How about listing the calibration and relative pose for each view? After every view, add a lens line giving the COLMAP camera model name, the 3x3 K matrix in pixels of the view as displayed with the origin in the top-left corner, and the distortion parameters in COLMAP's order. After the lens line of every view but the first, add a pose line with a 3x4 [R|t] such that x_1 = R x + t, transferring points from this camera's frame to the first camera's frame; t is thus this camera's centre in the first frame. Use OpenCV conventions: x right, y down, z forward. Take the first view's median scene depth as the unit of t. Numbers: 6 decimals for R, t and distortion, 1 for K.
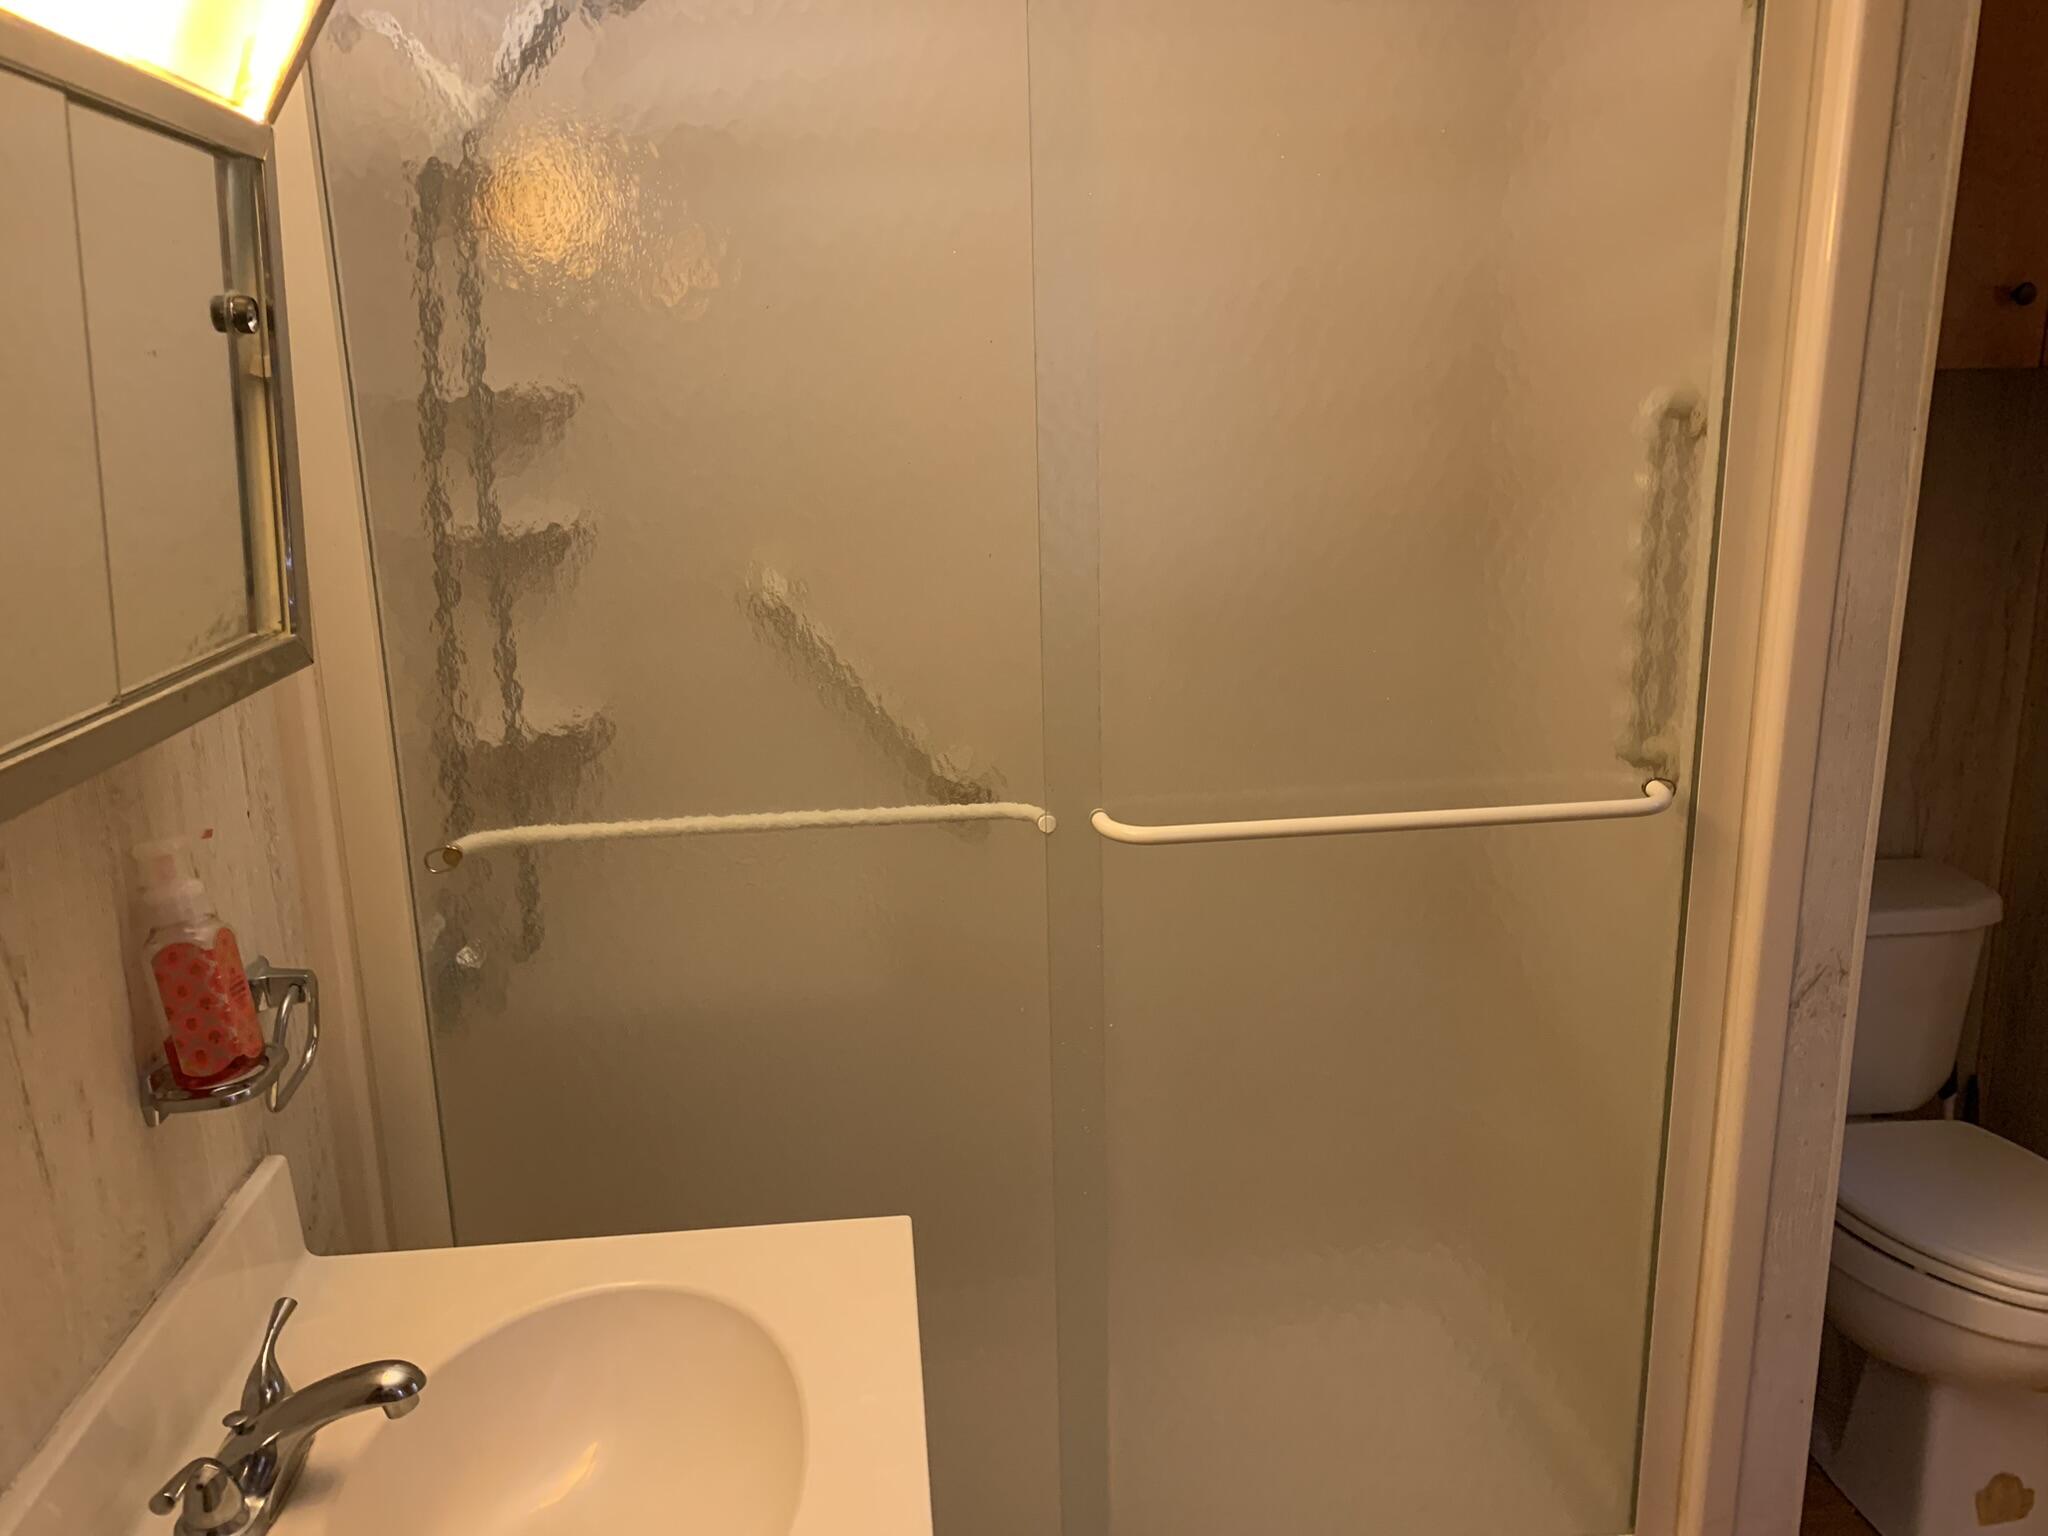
lens RADIAL K [[1551.0, 0, 1024.4], [0, 1551.0, 776.4], [0, 0, 1]] dist [-0.002023, -0.007456]
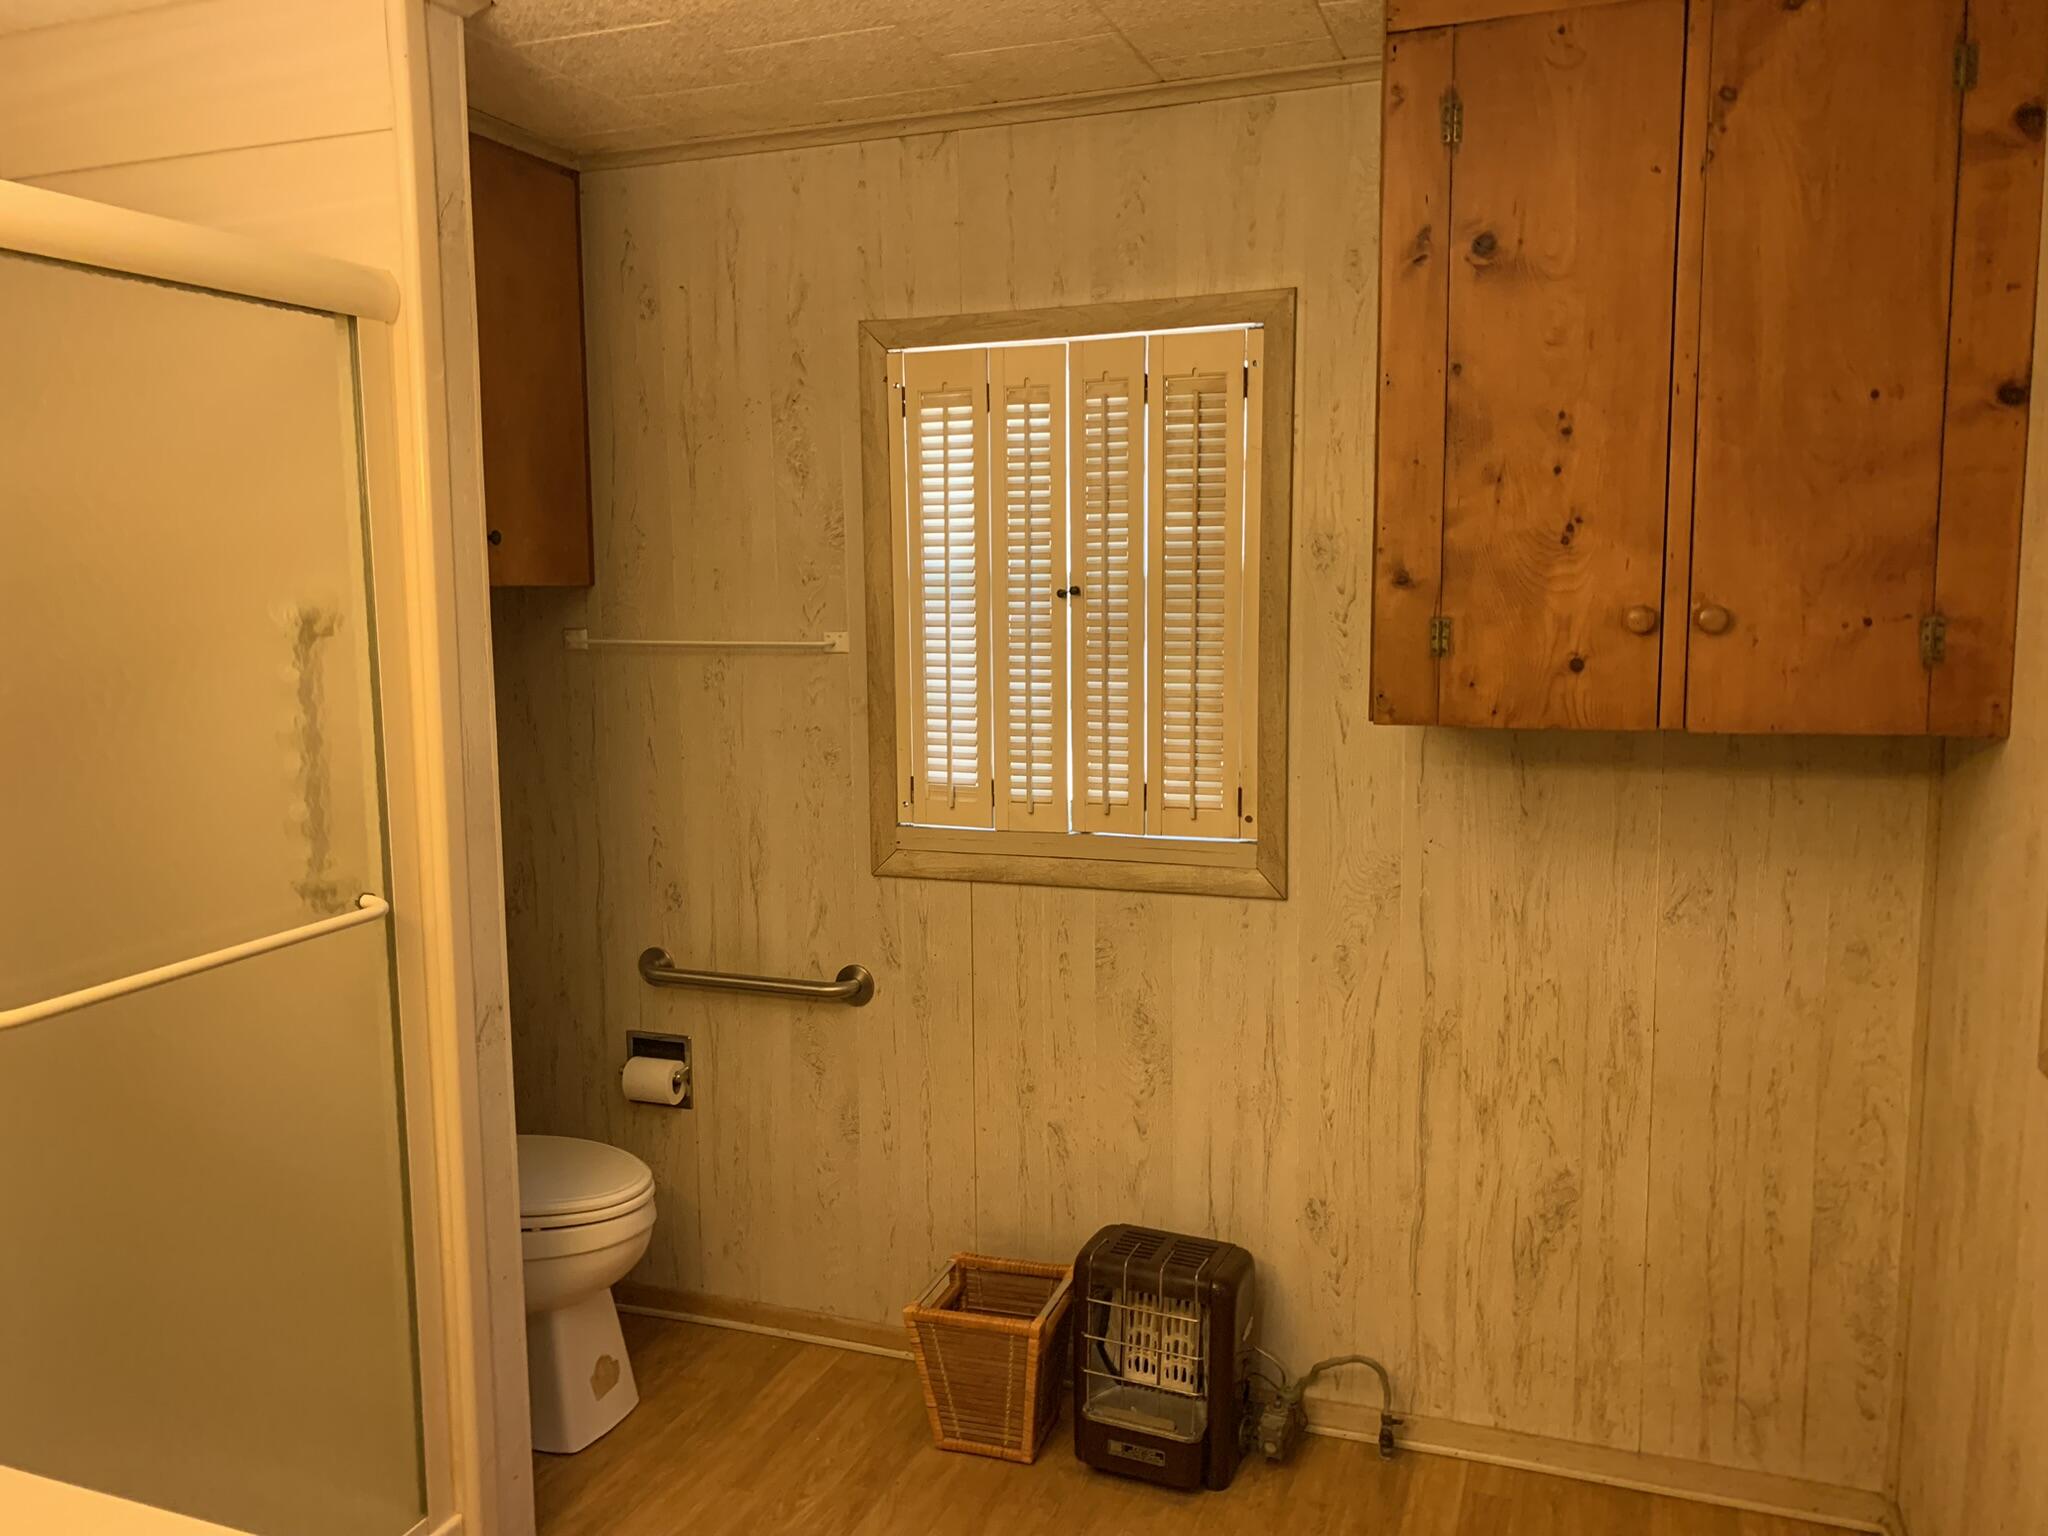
lens RADIAL K [[1551.0, 0, 1024.4], [0, 1551.0, 776.4], [0, 0, 1]] dist [-0.002023, -0.007456]
pose [[0.435009, -0.101646, 0.894670, -0.486247], [0.219744, 0.975549, 0.003991, 0.021098], [-0.873201, 0.194862, 0.446709, -0.076831]]
